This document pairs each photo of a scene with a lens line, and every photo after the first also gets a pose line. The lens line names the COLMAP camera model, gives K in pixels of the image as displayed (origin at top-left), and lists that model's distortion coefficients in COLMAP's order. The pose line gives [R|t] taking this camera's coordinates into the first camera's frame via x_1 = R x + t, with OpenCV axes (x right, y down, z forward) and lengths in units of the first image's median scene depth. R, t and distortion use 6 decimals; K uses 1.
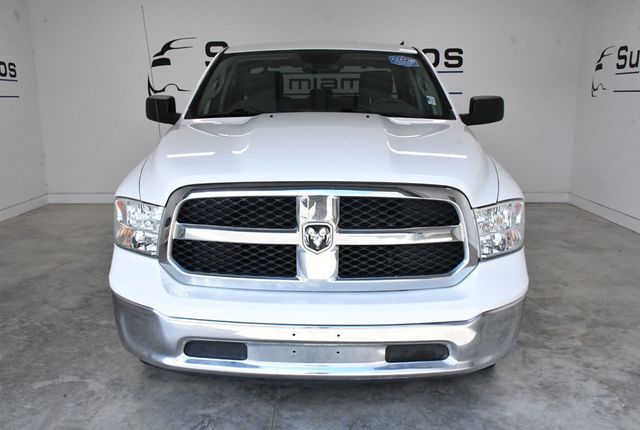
lens RADIAL K [[610.0, 0, 320.0], [0, 610.0, 215.0], [0, 0, 1]] dist [-0.010724, -0.003606]
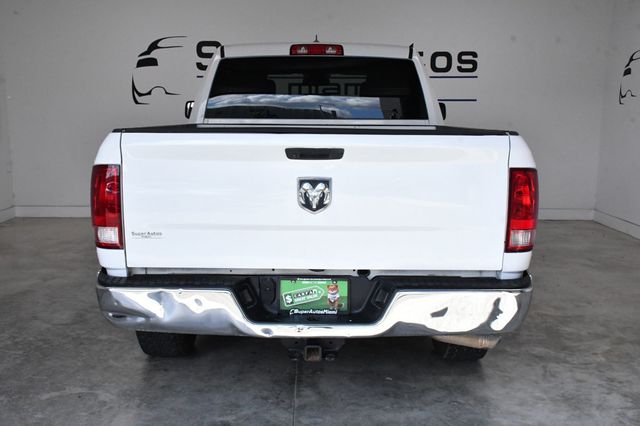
lens RADIAL K [[712.3, 0, 320.0], [0, 712.3, 213.0], [0, 0, 1]] dist [0.087869, -0.003812]
pose [[0.999798, 0.007945, 0.018448, -0.043312], [-0.007256, 0.999285, -0.037102, 0.024196], [-0.018730, 0.036961, 0.999141, -0.141676]]
